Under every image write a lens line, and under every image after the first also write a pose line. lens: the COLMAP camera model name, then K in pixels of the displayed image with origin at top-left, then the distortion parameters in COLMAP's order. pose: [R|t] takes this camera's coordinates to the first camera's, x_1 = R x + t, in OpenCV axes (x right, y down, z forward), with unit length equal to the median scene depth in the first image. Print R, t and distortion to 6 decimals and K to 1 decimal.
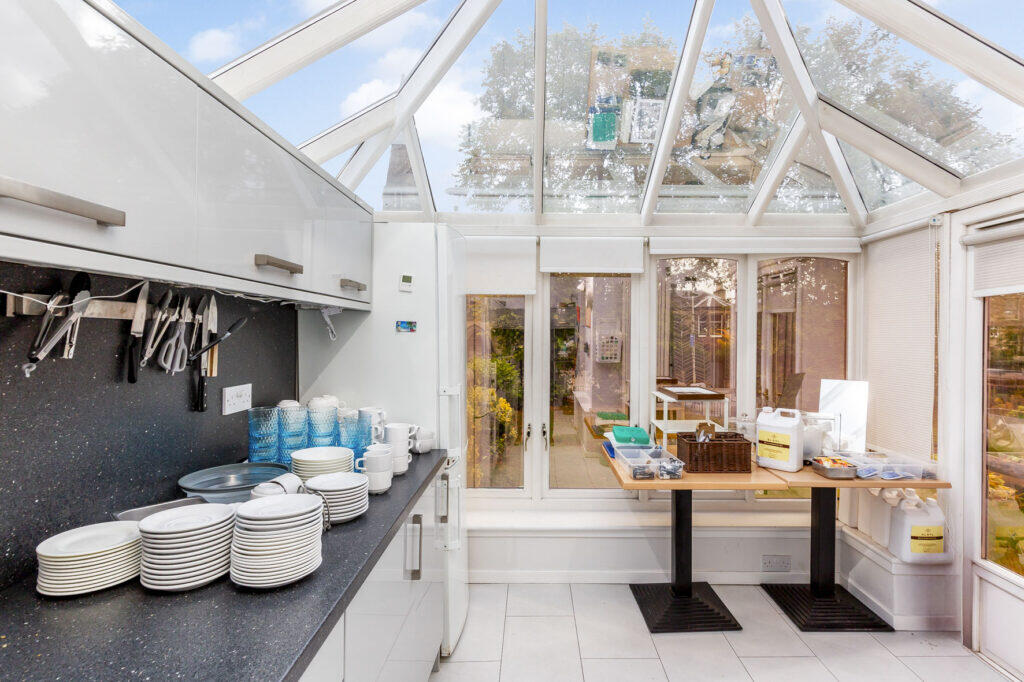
lens RADIAL K [[459.8, 0, 531.6], [0, 459.8, 340.1], [0, 0, 1]] dist [0.000650, -0.000086]
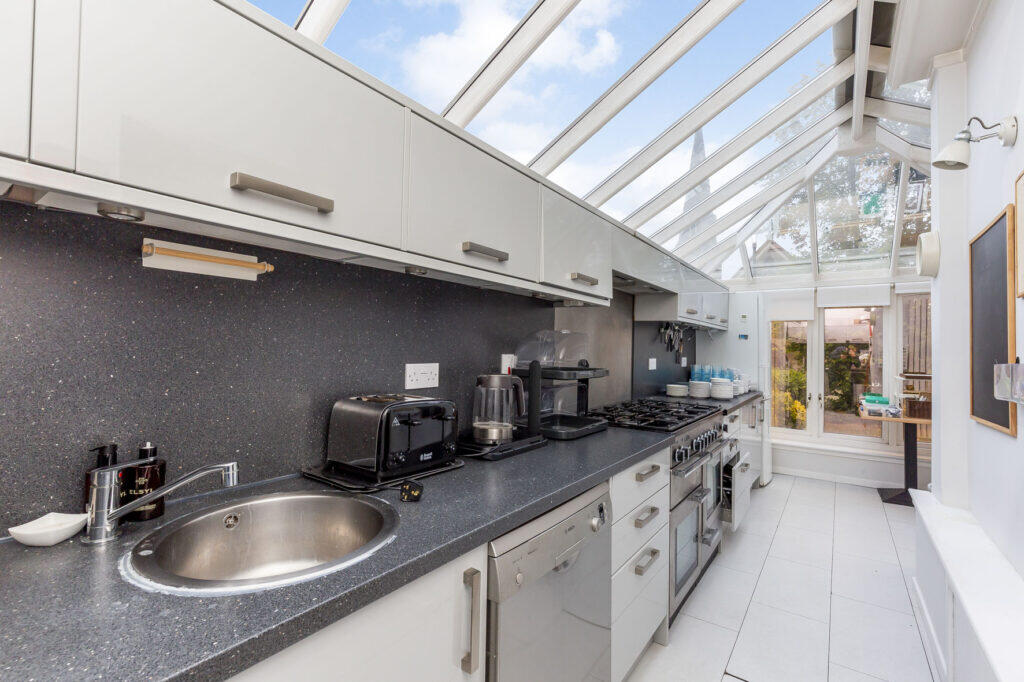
lens RADIAL K [[459.8, 0, 531.6], [0, 459.8, 340.1], [0, 0, 1]] dist [0.000650, -0.000086]
pose [[0.826484, -0.002373, -0.562955, 0.138160], [-0.020232, 0.999220, -0.033915, 0.079330], [0.562597, 0.039420, 0.825791, -1.400190]]
